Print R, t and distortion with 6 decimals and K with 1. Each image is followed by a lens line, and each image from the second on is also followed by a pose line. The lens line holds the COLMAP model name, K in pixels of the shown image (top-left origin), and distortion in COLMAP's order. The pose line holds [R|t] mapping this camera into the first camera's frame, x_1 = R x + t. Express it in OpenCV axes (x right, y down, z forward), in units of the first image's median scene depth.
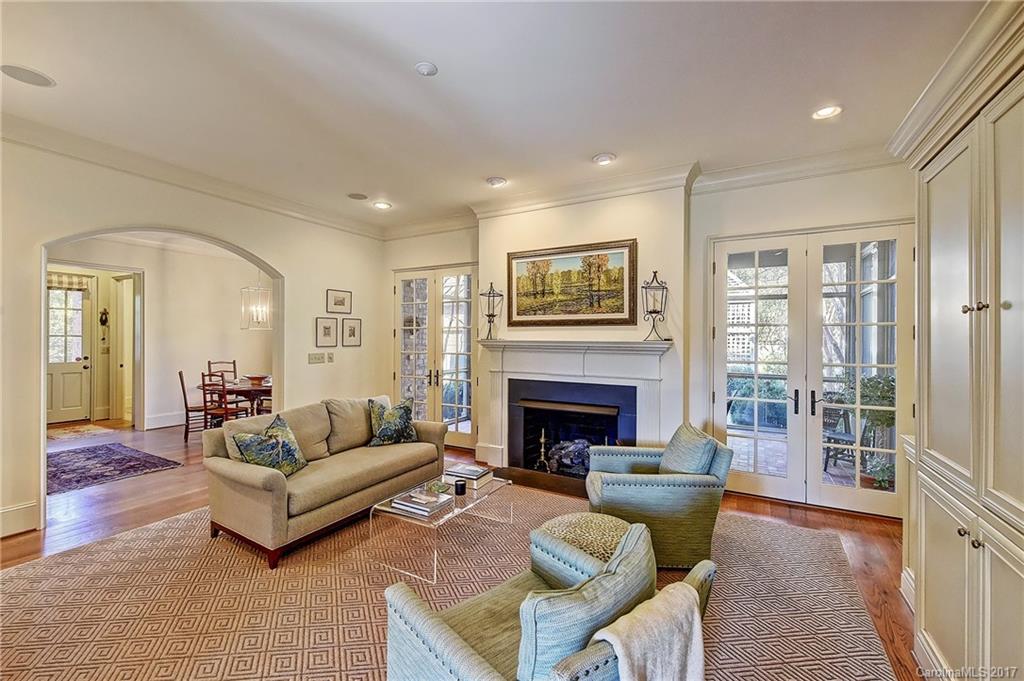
lens RADIAL K [[429.8, 0, 511.8], [0, 429.8, 337.9], [0, 0, 1]] dist [-0.004183, -0.000357]
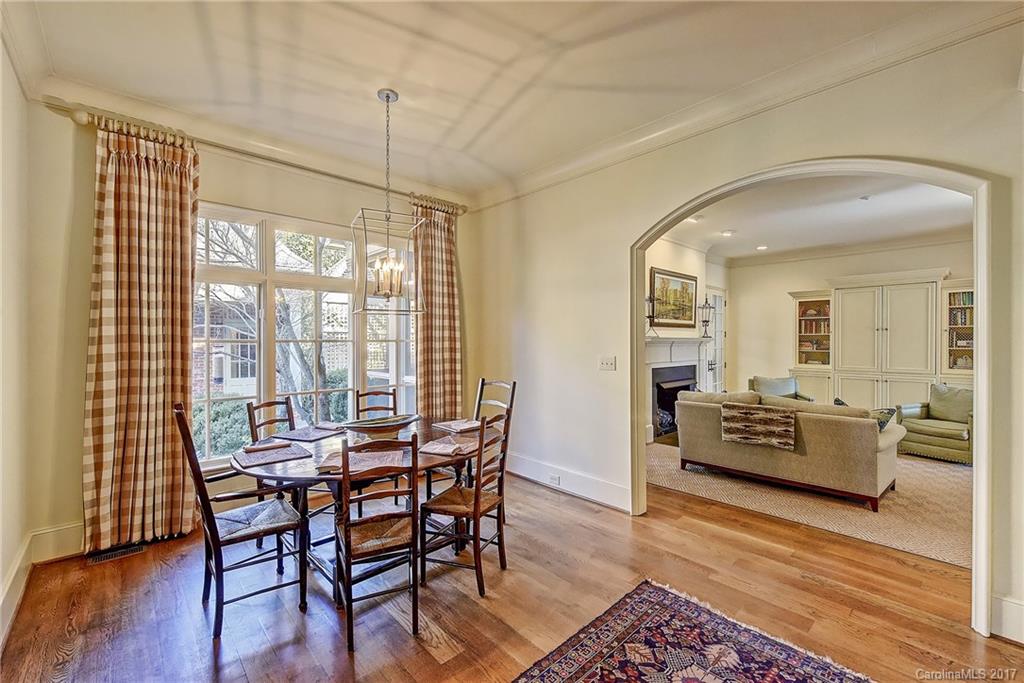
lens RADIAL K [[429.8, 0, 511.4], [0, 429.8, 342.8], [0, 0, 1]] dist [-0.004183, -0.000357]
pose [[0.323039, -0.004777, 0.946374, -1.394834], [0.001790, 0.999989, 0.004437, 0.015210], [-0.946384, 0.000260, 0.323044, 1.043628]]
